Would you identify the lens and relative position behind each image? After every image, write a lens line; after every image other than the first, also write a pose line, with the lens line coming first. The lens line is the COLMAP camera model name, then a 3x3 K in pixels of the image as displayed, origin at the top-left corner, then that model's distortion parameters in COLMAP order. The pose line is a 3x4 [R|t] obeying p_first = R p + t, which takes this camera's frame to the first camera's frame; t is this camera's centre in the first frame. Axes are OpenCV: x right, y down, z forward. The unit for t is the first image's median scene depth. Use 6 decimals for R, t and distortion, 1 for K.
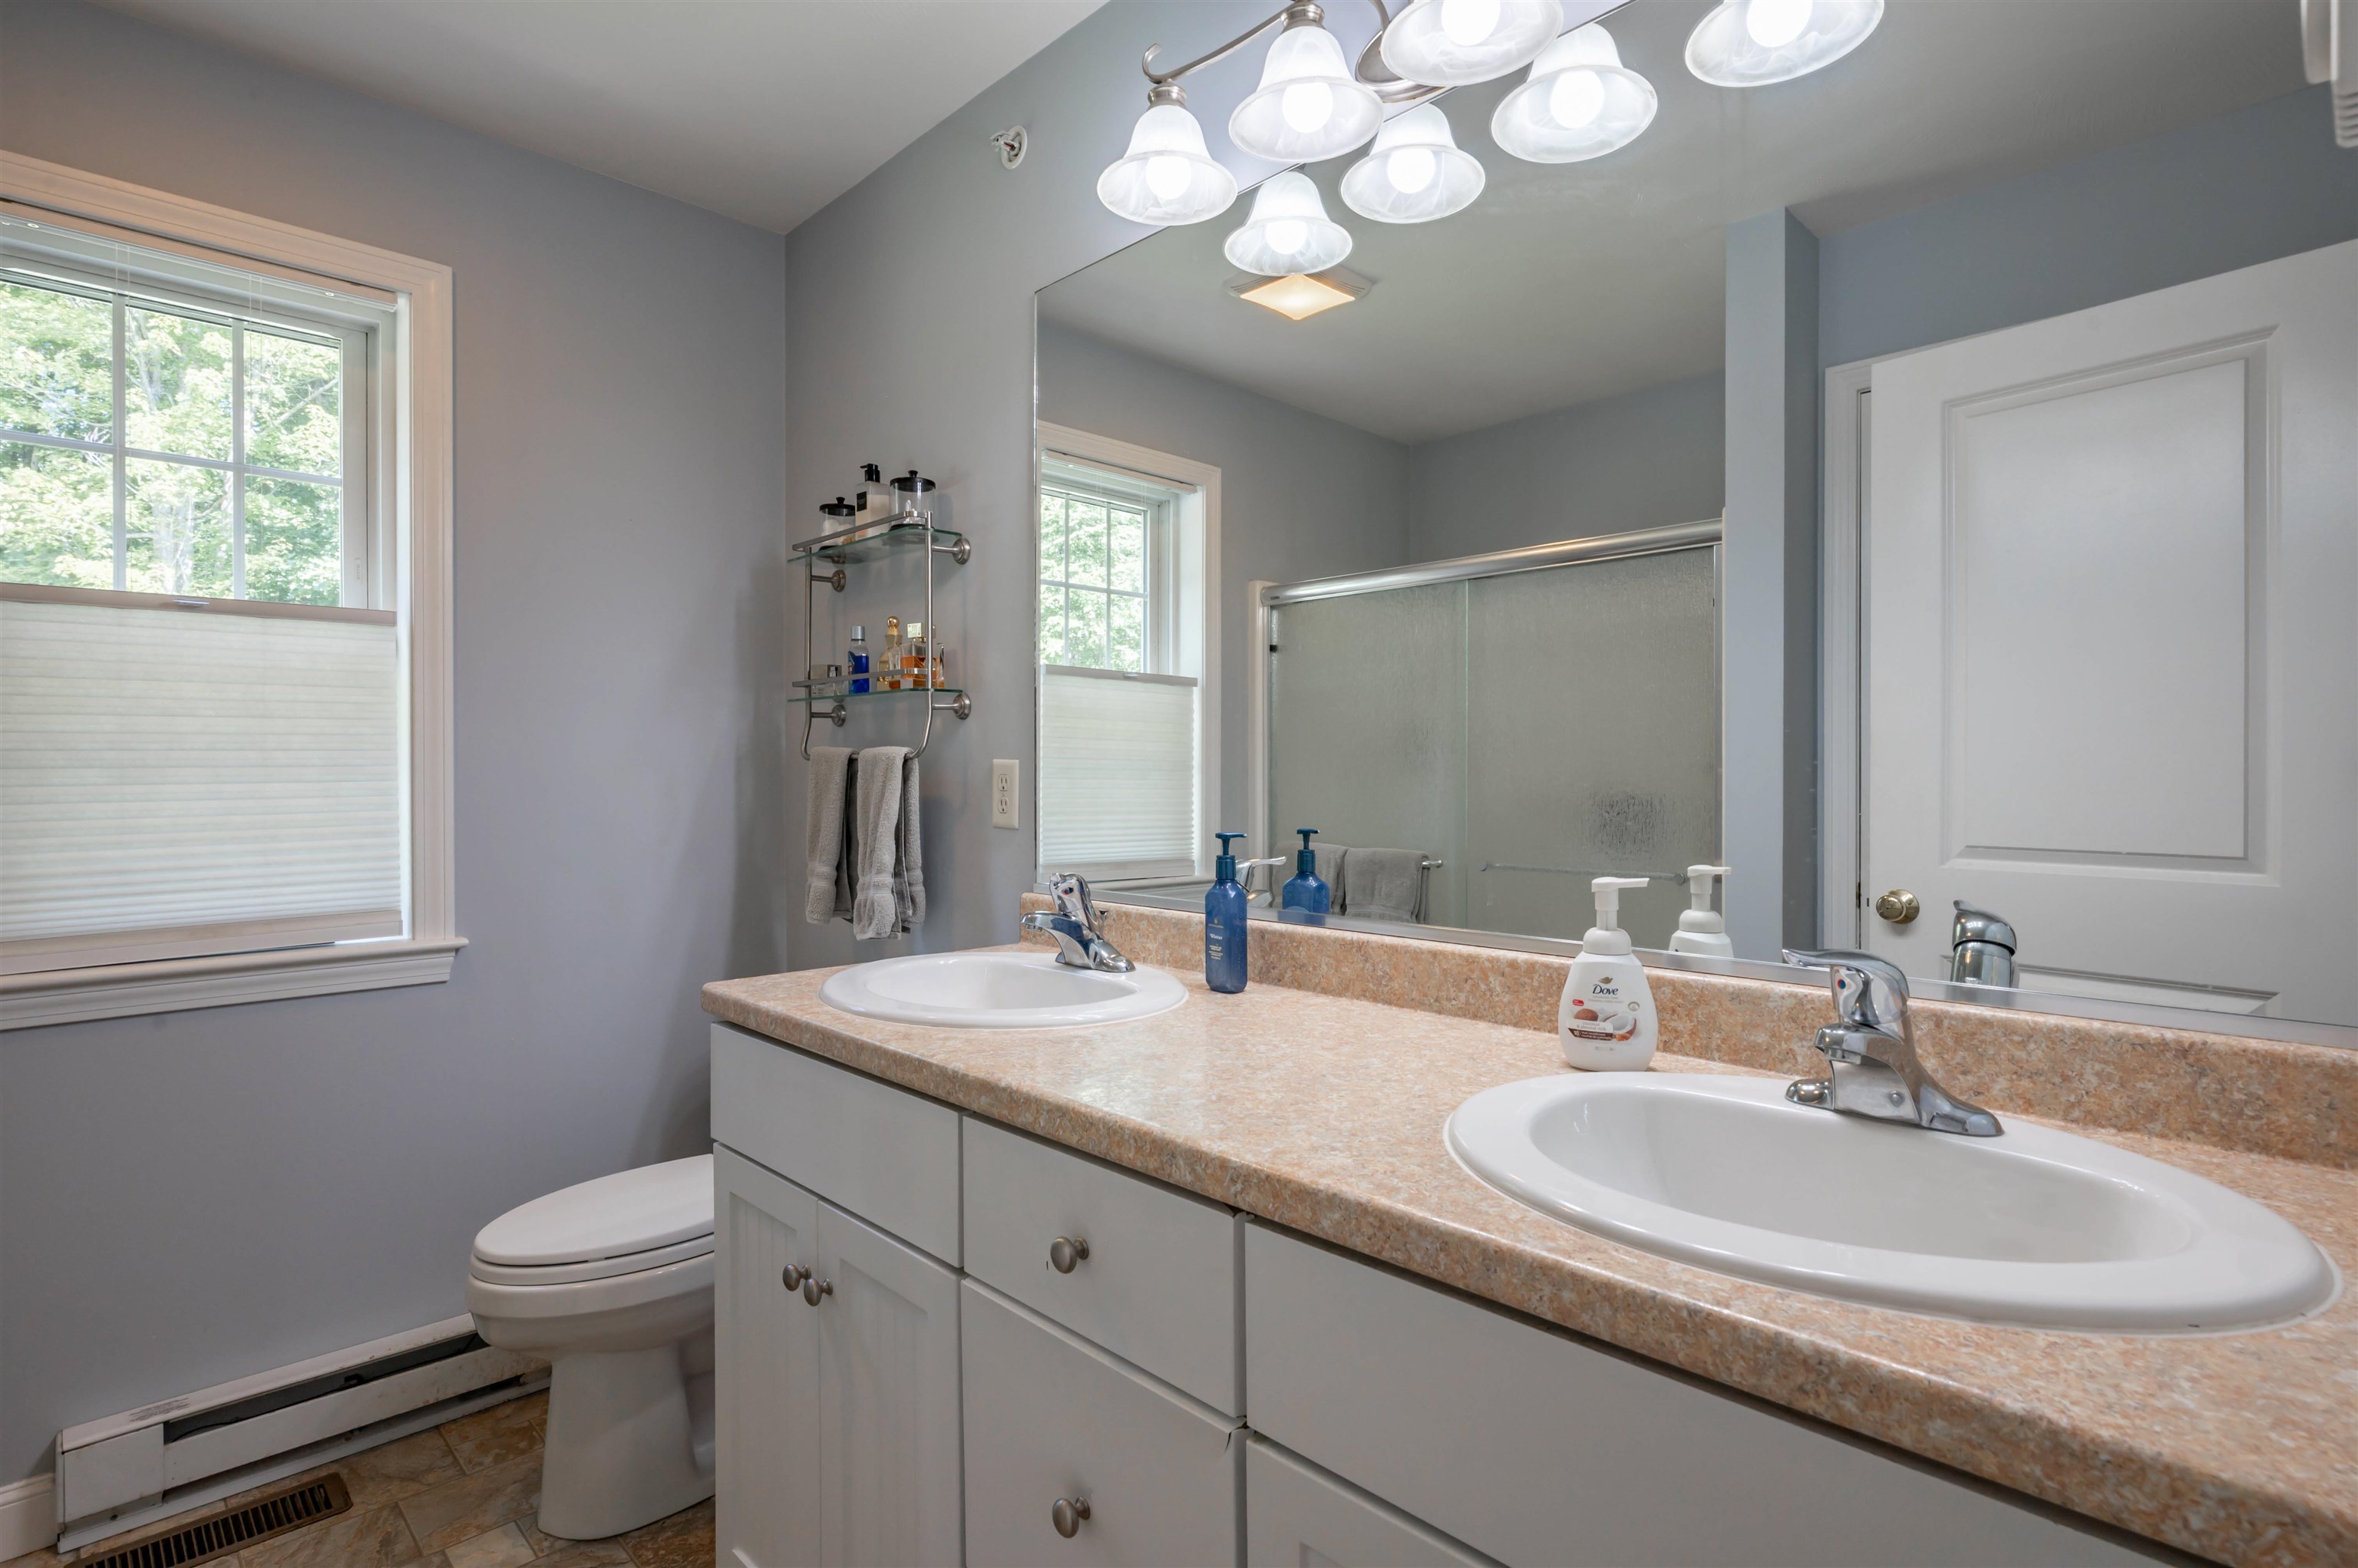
lens RADIAL K [[1162.6, 0, 1186.9], [0, 1162.6, 791.7], [0, 0, 1]] dist [-0.005173, 0.000280]
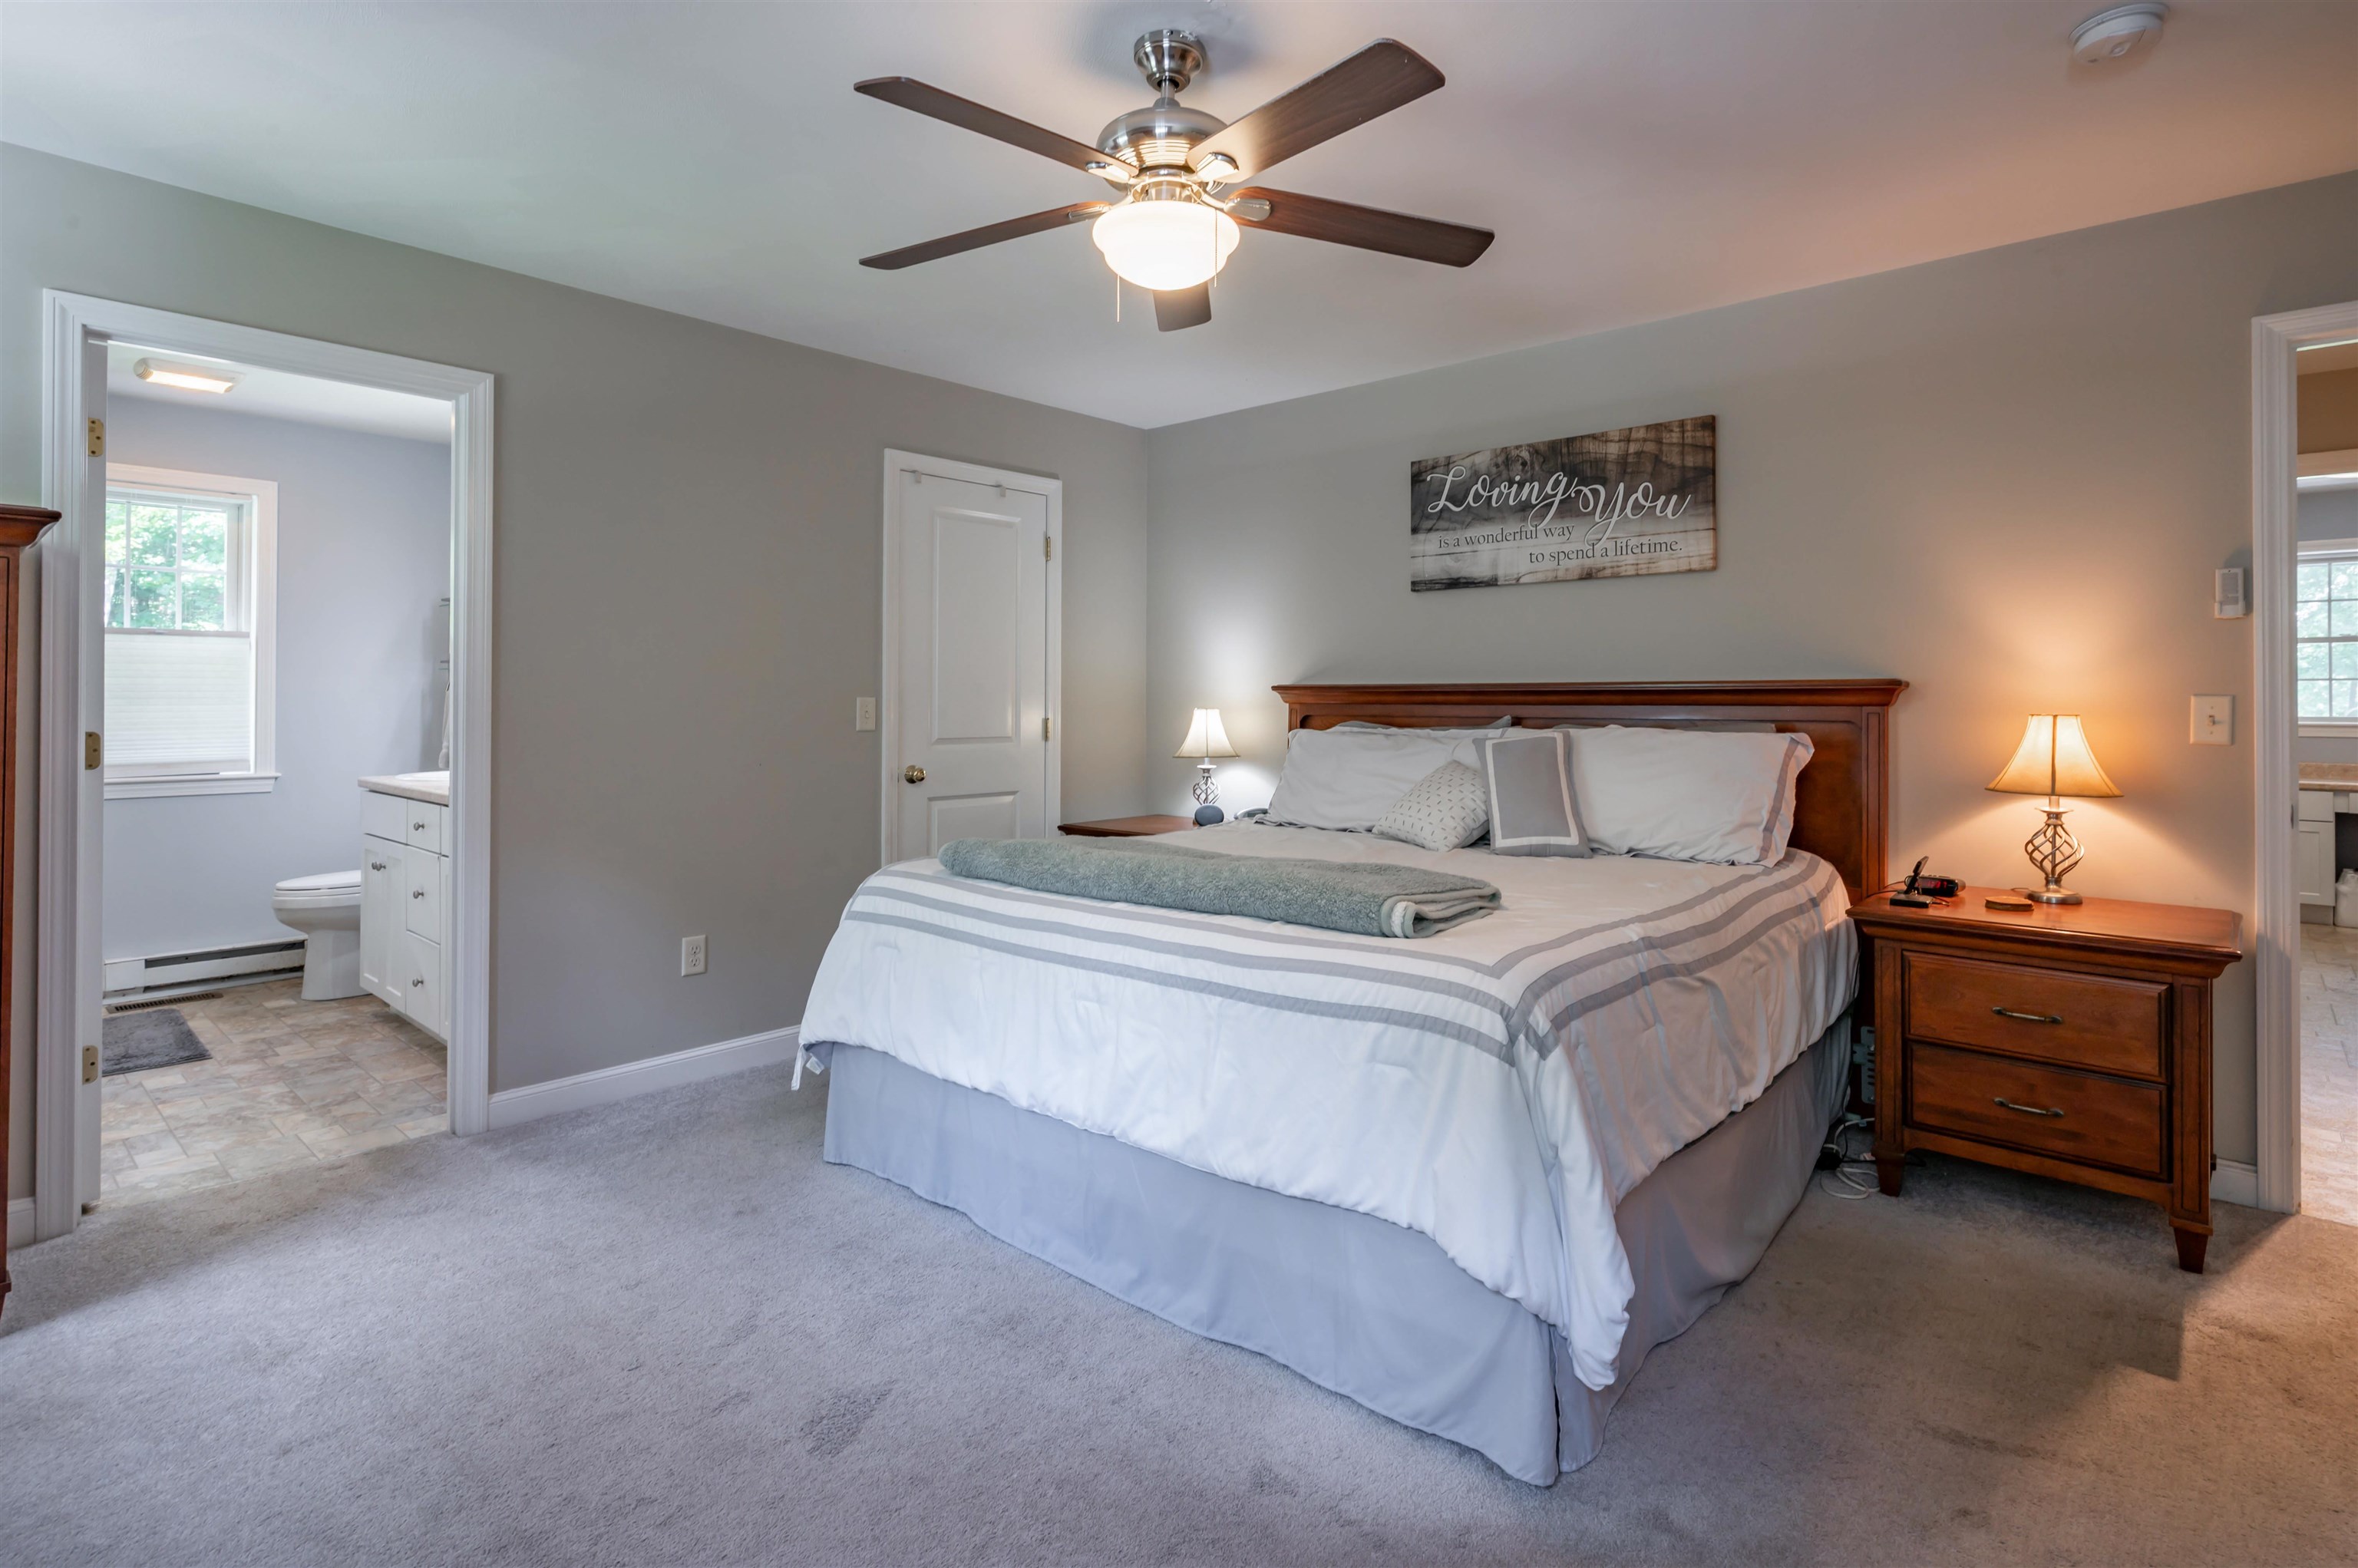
lens RADIAL K [[1162.6, 0, 1216.4], [0, 1162.6, 703.4], [0, 0, 1]] dist [-0.005173, 0.000280]
pose [[0.997110, 0.005582, 0.075770, 1.069659], [-0.004844, 0.999939, -0.009923, 0.001358], [-0.075821, 0.009527, 0.997076, -1.453989]]
